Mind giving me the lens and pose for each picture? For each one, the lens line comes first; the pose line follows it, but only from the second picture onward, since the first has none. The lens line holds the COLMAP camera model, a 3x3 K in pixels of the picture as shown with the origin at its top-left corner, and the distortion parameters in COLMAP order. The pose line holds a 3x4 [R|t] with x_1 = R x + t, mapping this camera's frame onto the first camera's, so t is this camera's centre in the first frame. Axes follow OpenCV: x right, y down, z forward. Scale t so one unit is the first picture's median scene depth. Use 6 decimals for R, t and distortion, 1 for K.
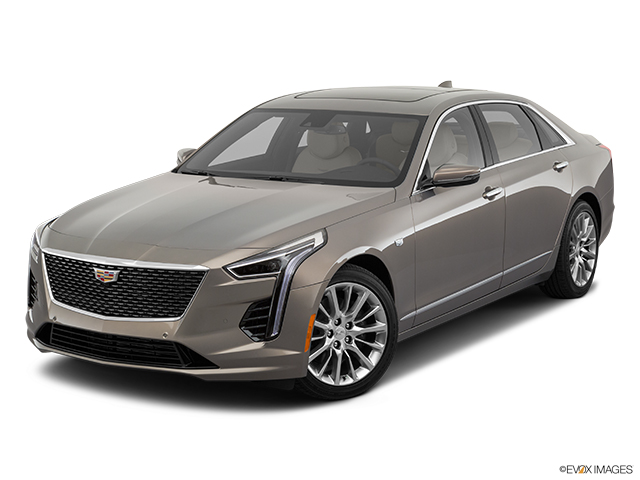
lens RADIAL K [[1190.4, 0, 316.7], [0, 1190.4, 235.2], [0, 0, 1]] dist [0.033313, 0.000000]
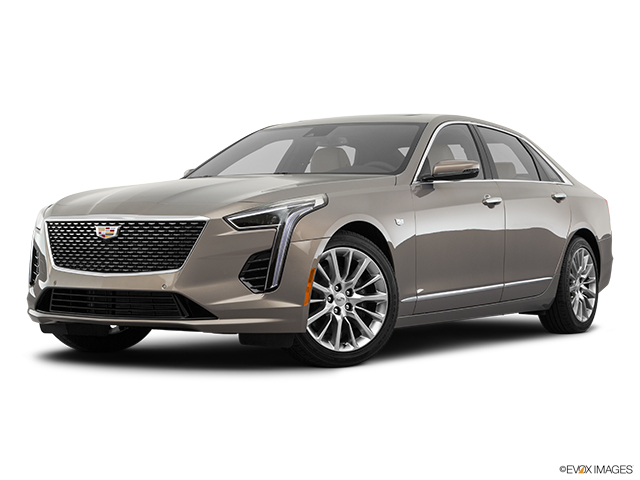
lens RADIAL K [[1161.2, 0, 321.7], [0, 1161.2, 242.5], [0, 0, 1]] dist [-0.009747, 0.000000]
pose [[0.999989, 0.004146, -0.002410, 0.006192], [-0.004451, 0.989516, -0.144357, 0.174488], [0.001786, 0.144366, 0.989523, 0.031783]]
